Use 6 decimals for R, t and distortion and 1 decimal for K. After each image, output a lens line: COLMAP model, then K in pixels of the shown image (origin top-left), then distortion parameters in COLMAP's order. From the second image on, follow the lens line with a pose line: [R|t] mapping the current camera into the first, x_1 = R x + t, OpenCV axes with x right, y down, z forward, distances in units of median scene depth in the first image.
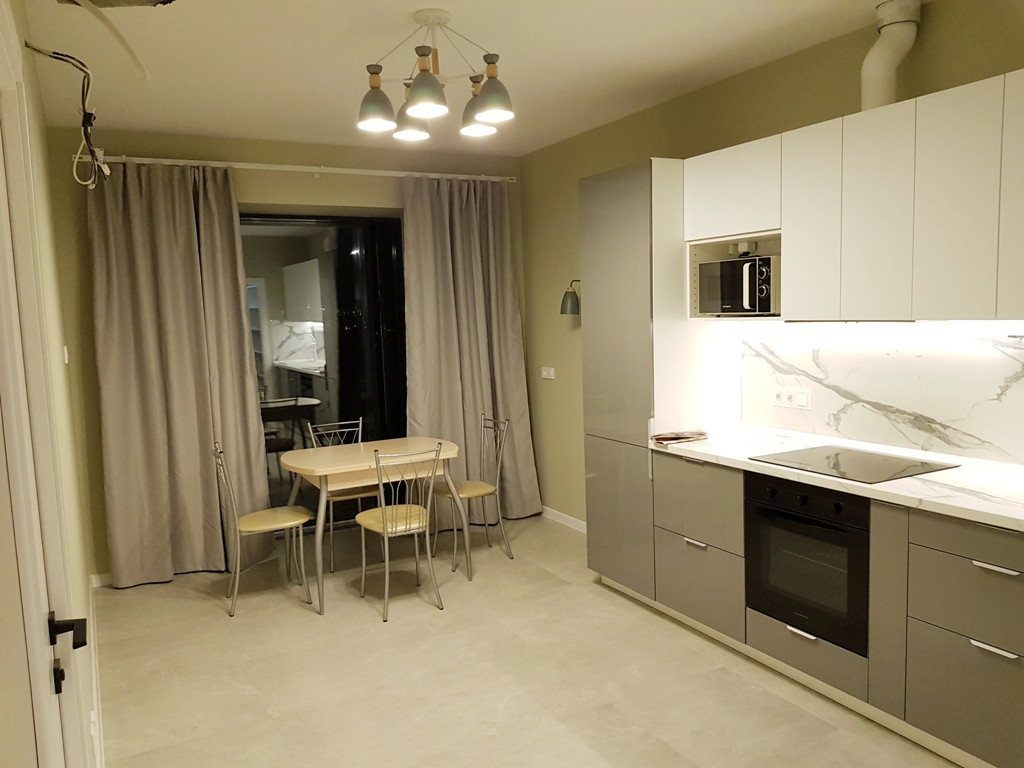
lens RADIAL K [[799.6, 0, 511.0], [0, 799.6, 395.5], [0, 0, 1]] dist [0.049347, -0.028136]
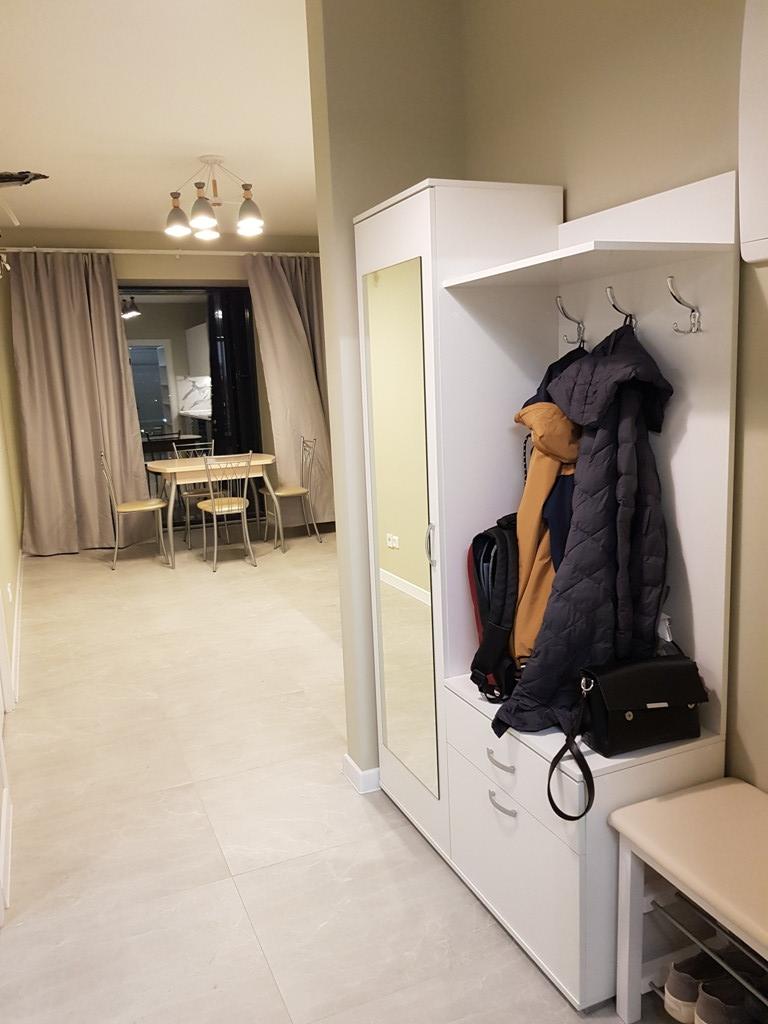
lens RADIAL K [[799.6, 0, 375.5], [0, 799.6, 504.2], [0, 0, 1]] dist [0.049347, -0.028136]
pose [[0.996060, 0.004880, -0.088551, 0.226596], [-0.000002, 0.998486, 0.055005, 0.068945], [0.088686, -0.054788, 0.994552, -0.351441]]
